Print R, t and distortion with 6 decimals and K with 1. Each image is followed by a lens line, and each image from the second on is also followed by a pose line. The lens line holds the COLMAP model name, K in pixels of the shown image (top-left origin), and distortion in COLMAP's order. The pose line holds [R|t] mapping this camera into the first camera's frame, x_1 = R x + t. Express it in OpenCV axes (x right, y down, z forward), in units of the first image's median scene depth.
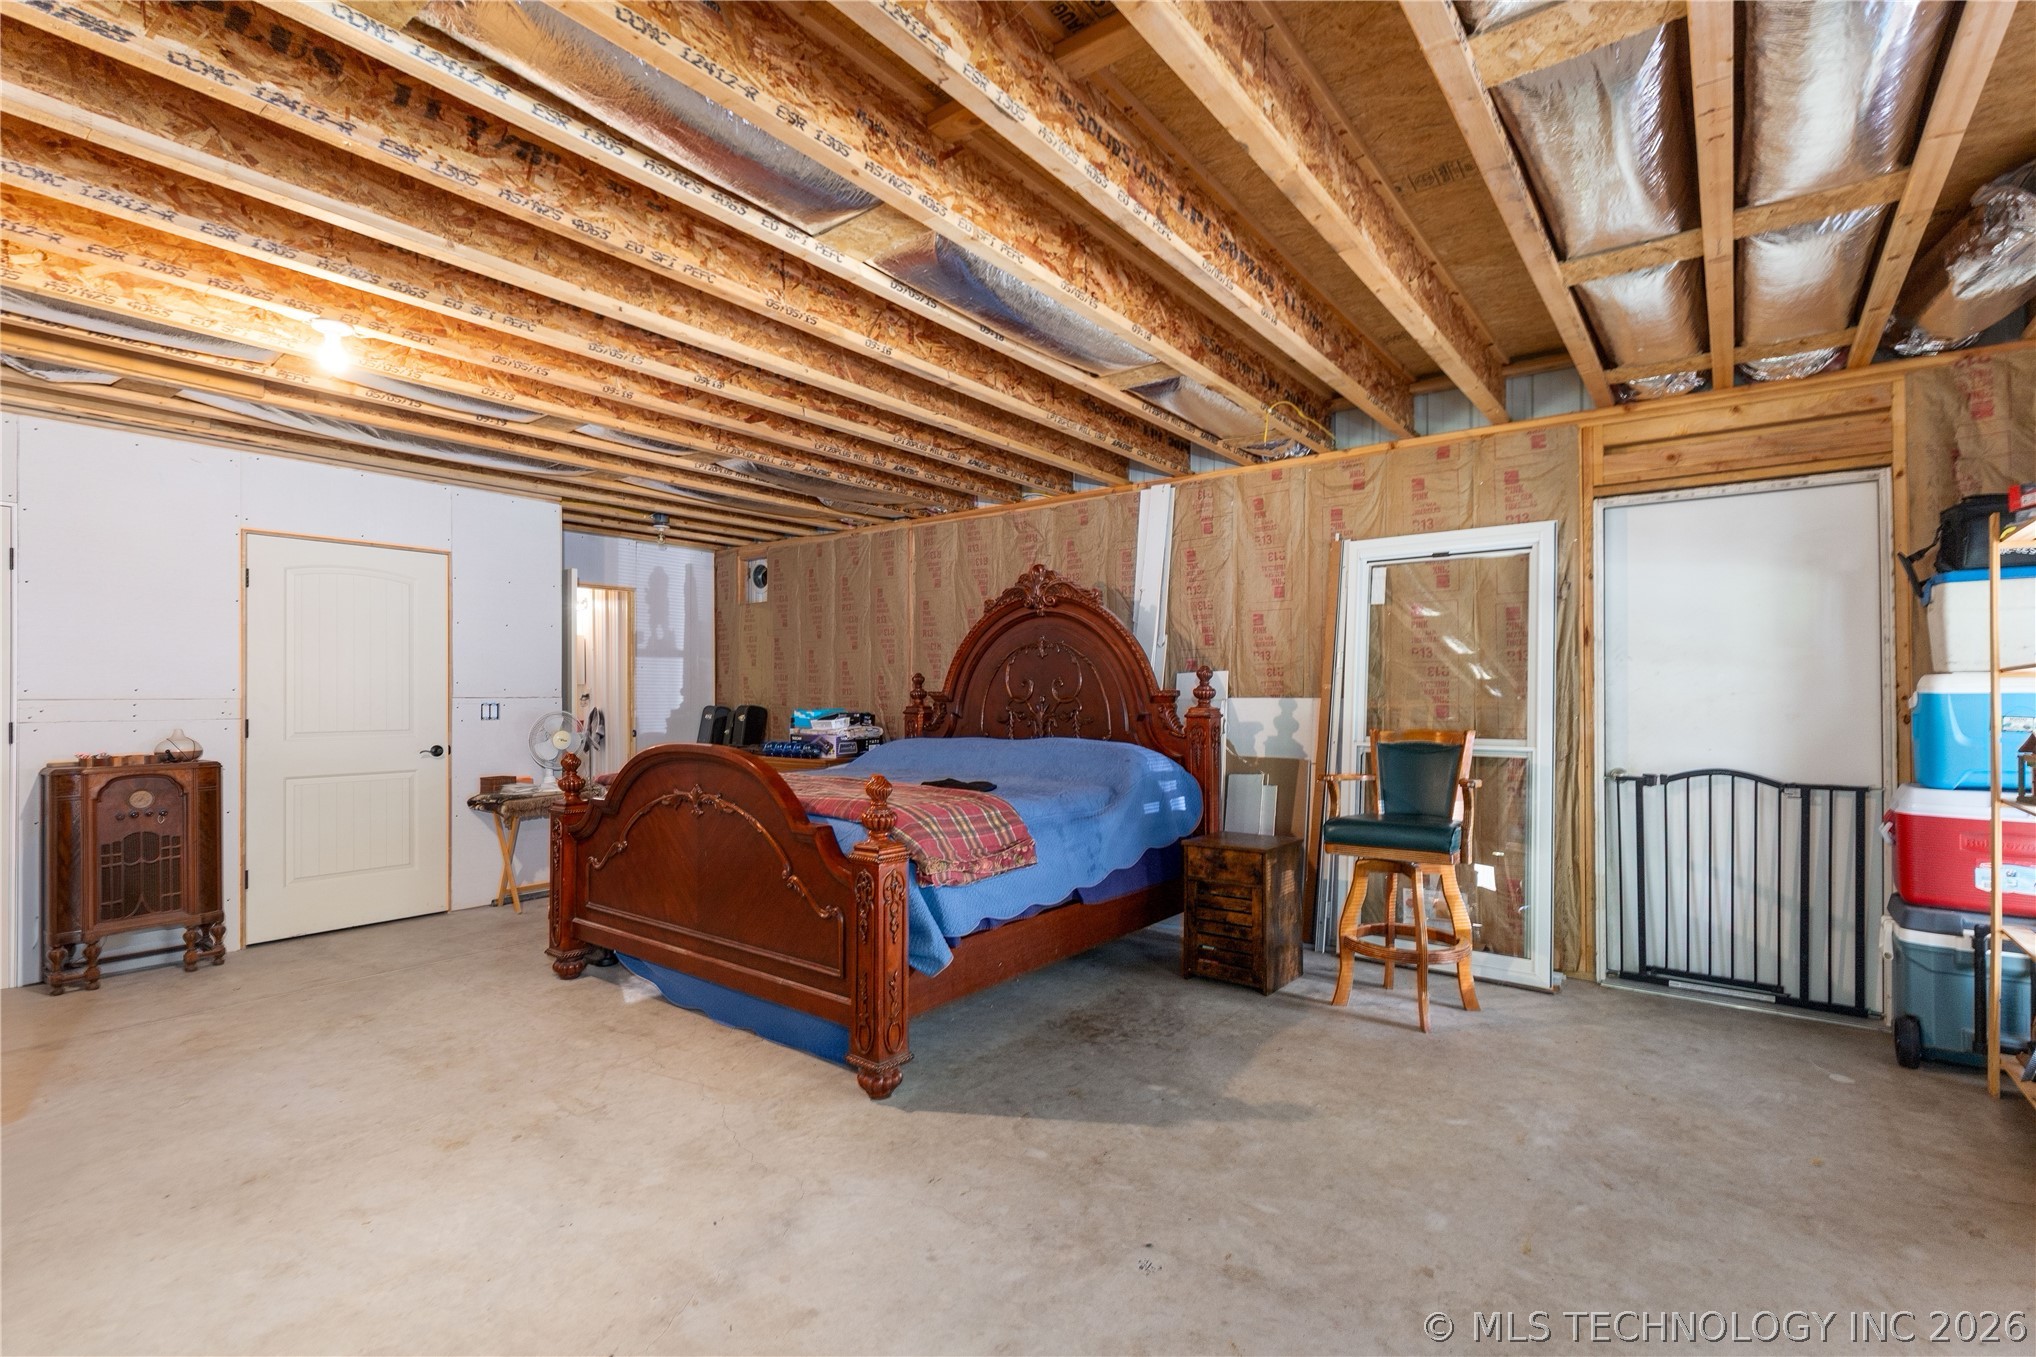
lens RADIAL K [[931.1, 0, 1039.3], [0, 931.1, 693.9], [0, 0, 1]] dist [0.010737, -0.000202]
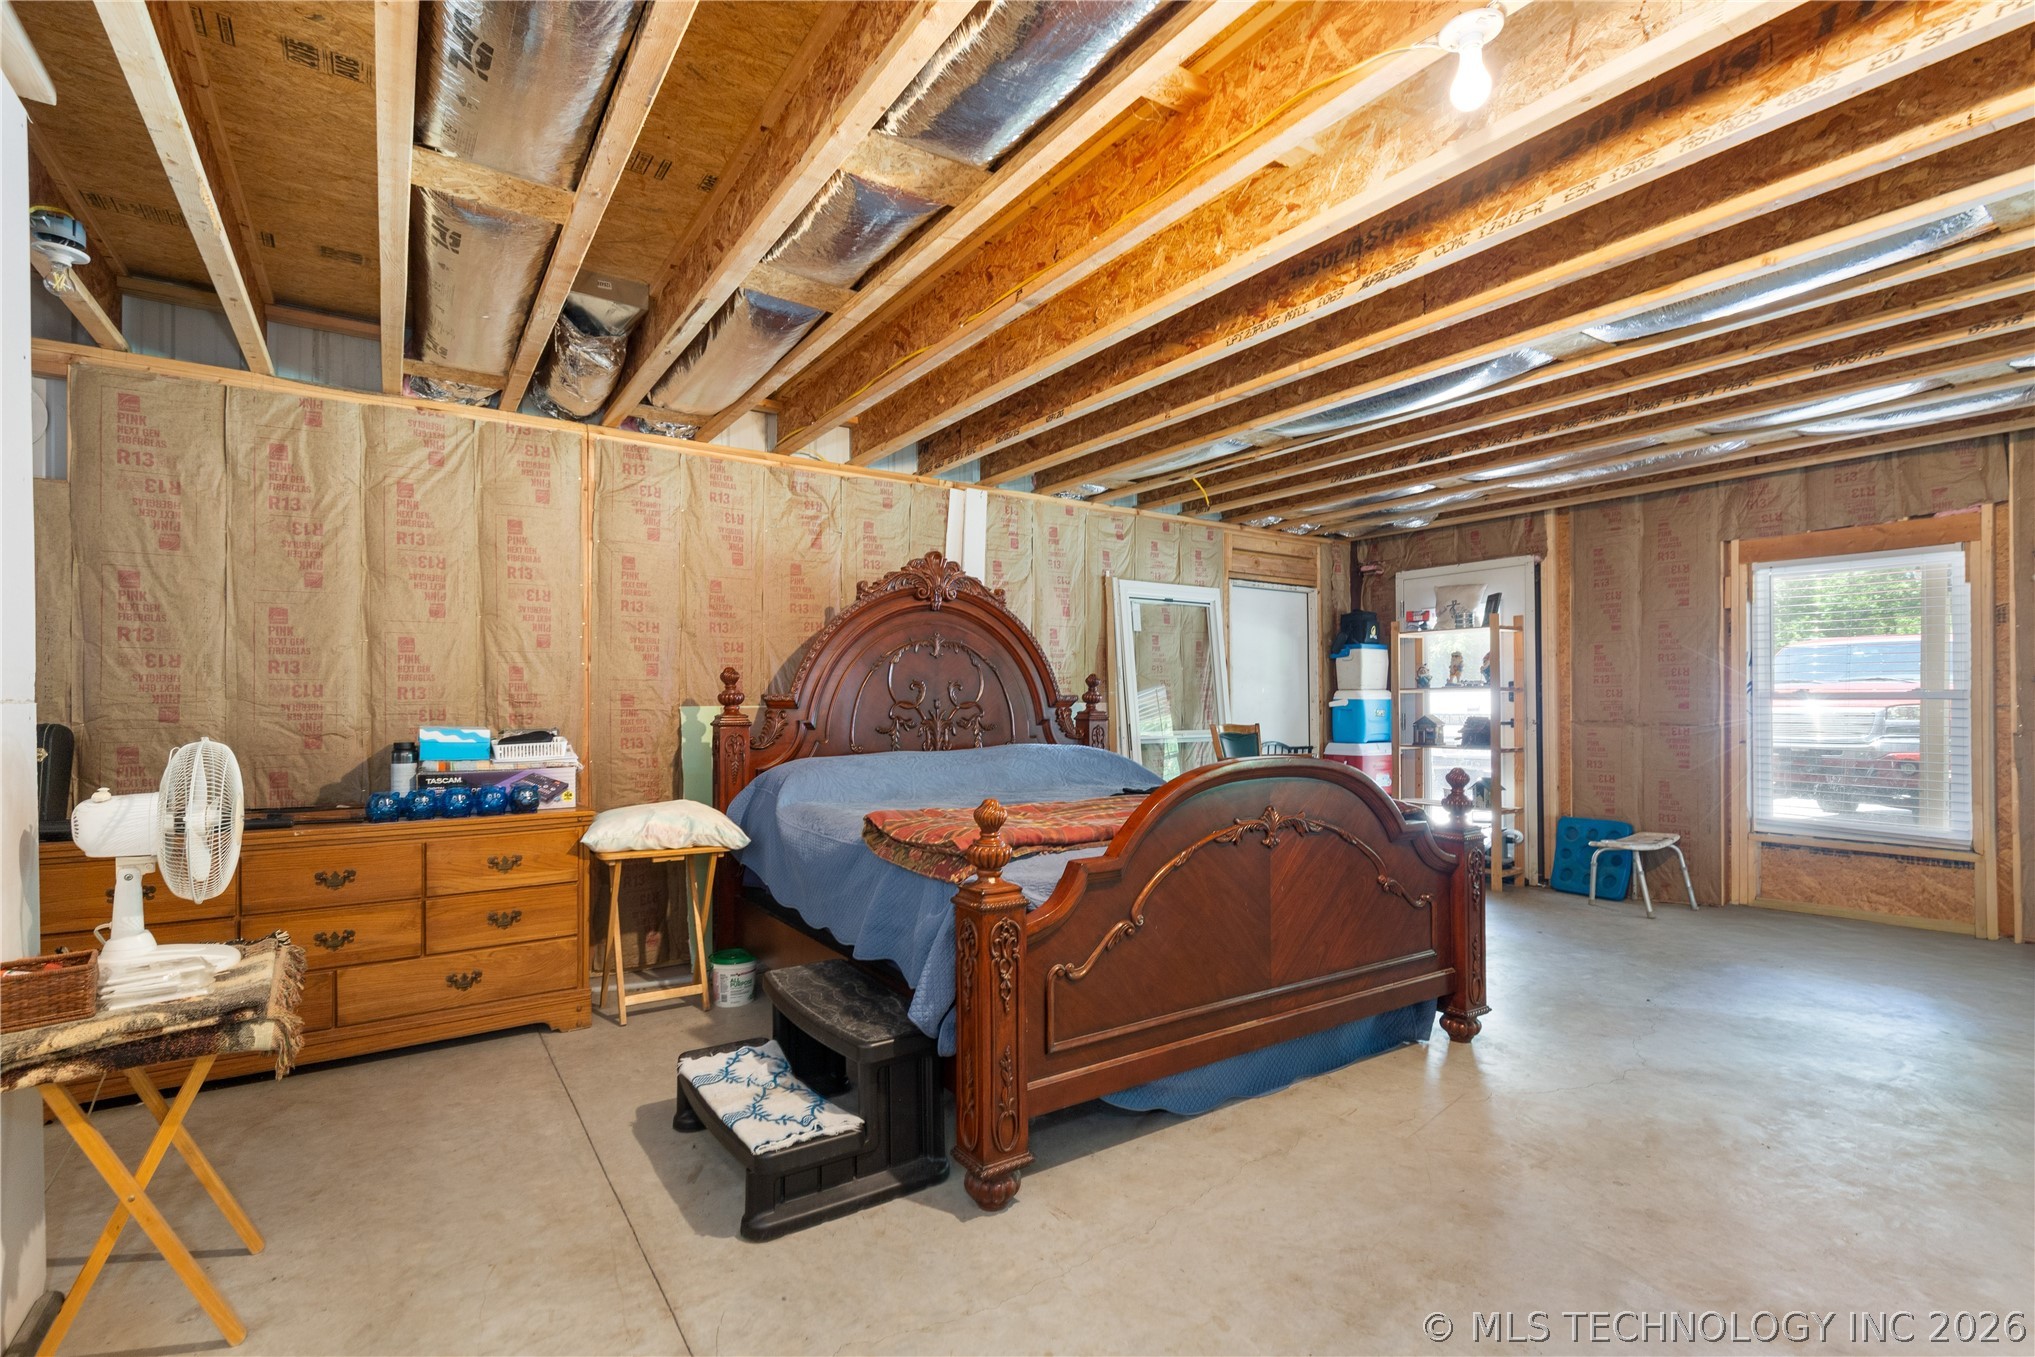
lens RADIAL K [[930.6, 0, 1038.8], [0, 930.6, 693.9], [0, 0, 1]] dist [0.010737, -0.000202]
pose [[0.310935, 0.008835, 0.950390, -0.913396], [-0.000843, 0.999959, -0.009020, 0.004606], [-0.950431, 0.002003, 0.310929, 0.714945]]
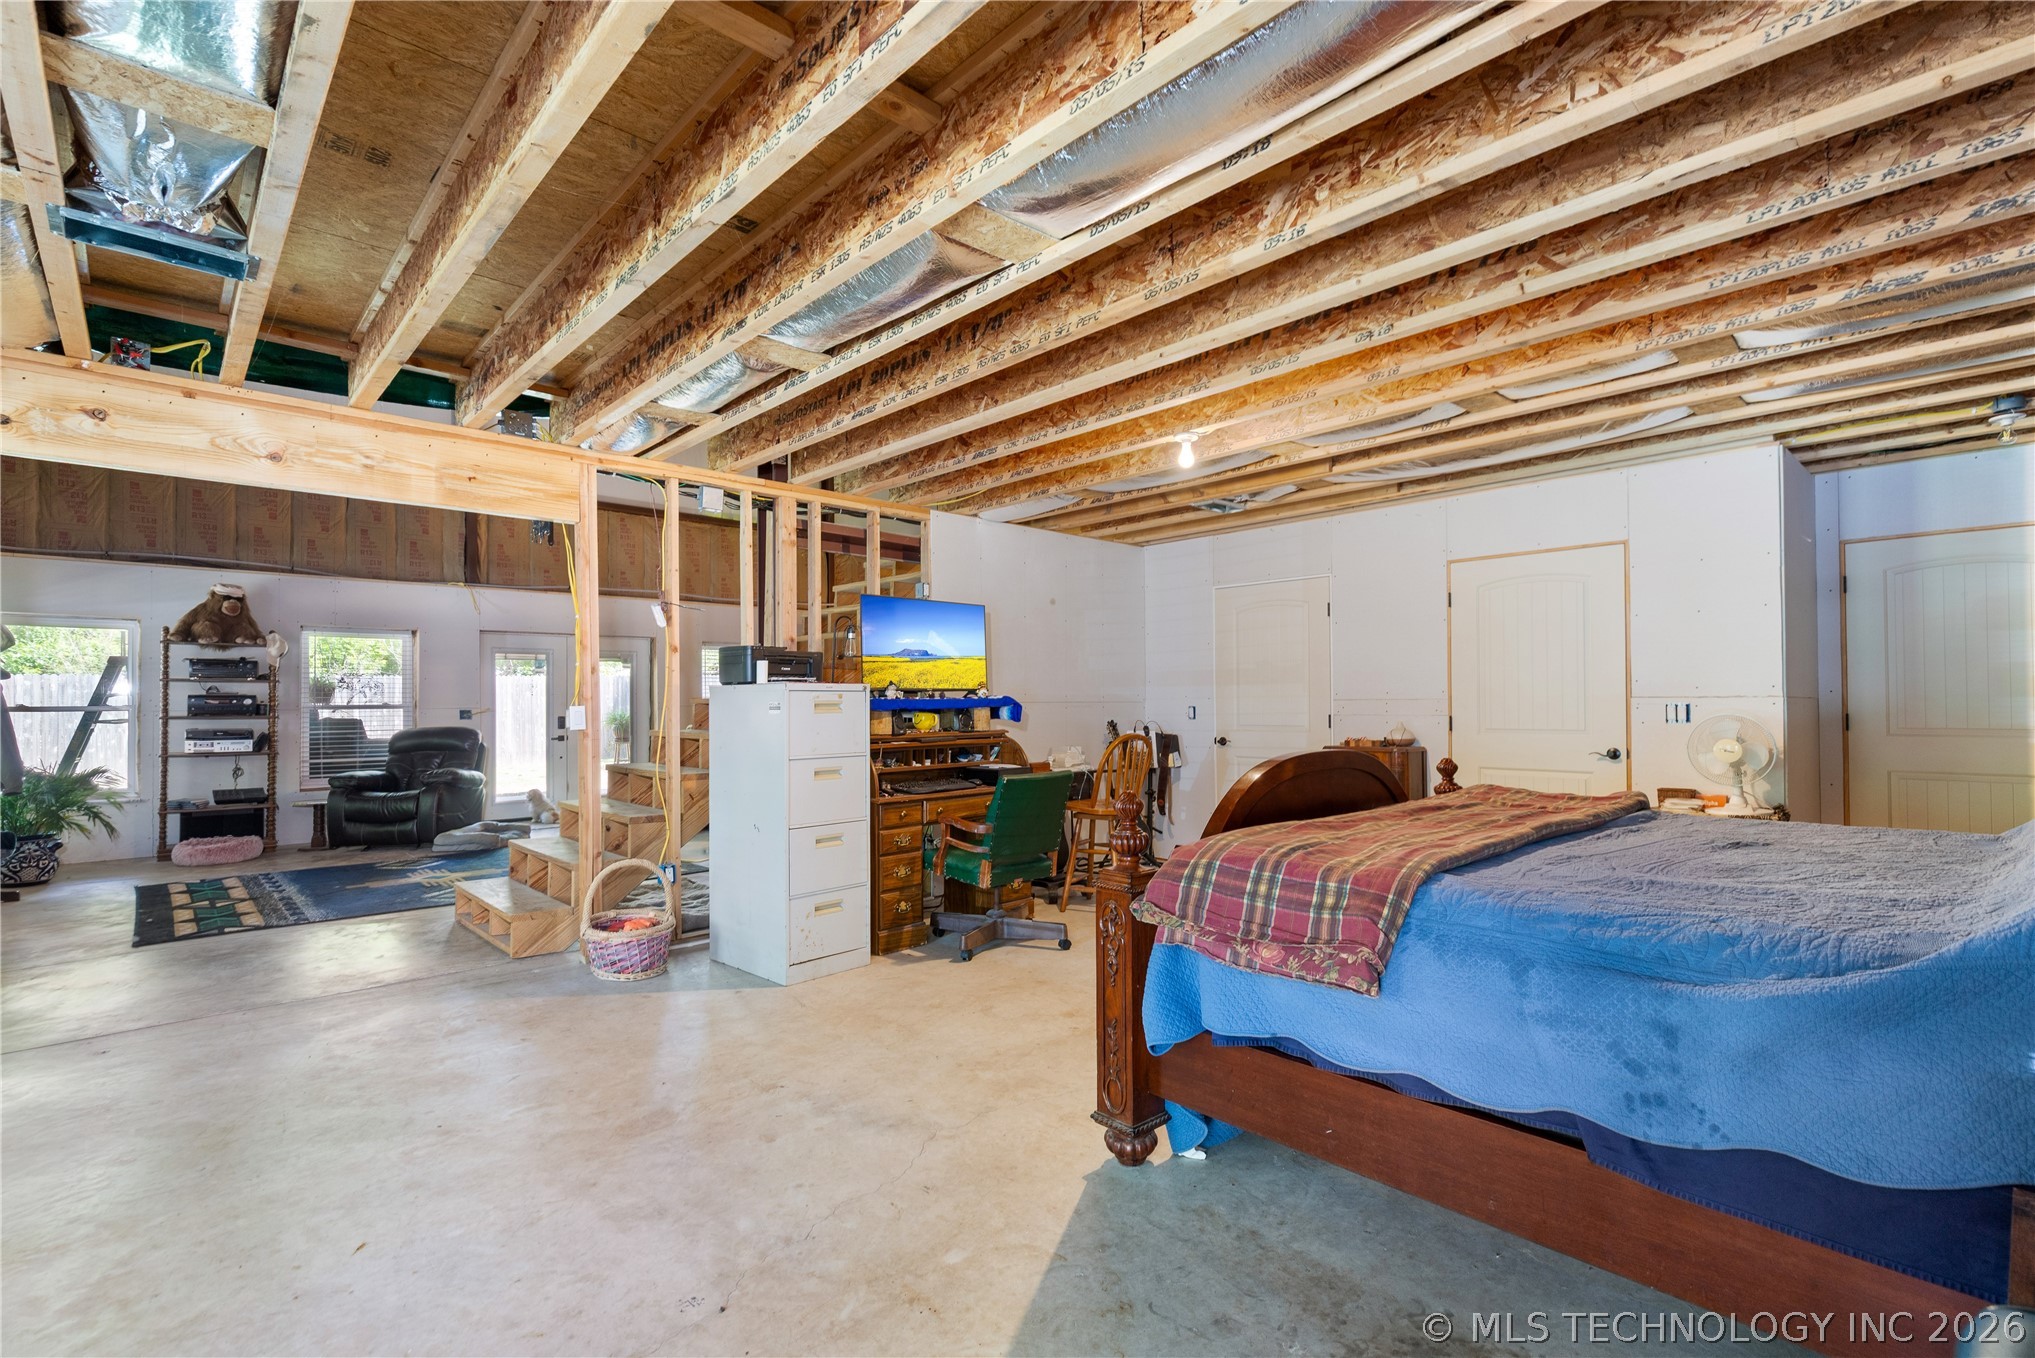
lens RADIAL K [[916.5, 0, 1018.0], [0, 916.5, 696.9], [0, 0, 1]] dist [0.005196, 0.000025]
pose [[-0.169233, -0.003556, -0.985570, 0.434267], [0.010521, 0.999930, -0.005414, 0.002205], [0.985520, -0.011286, -0.169184, 0.659283]]
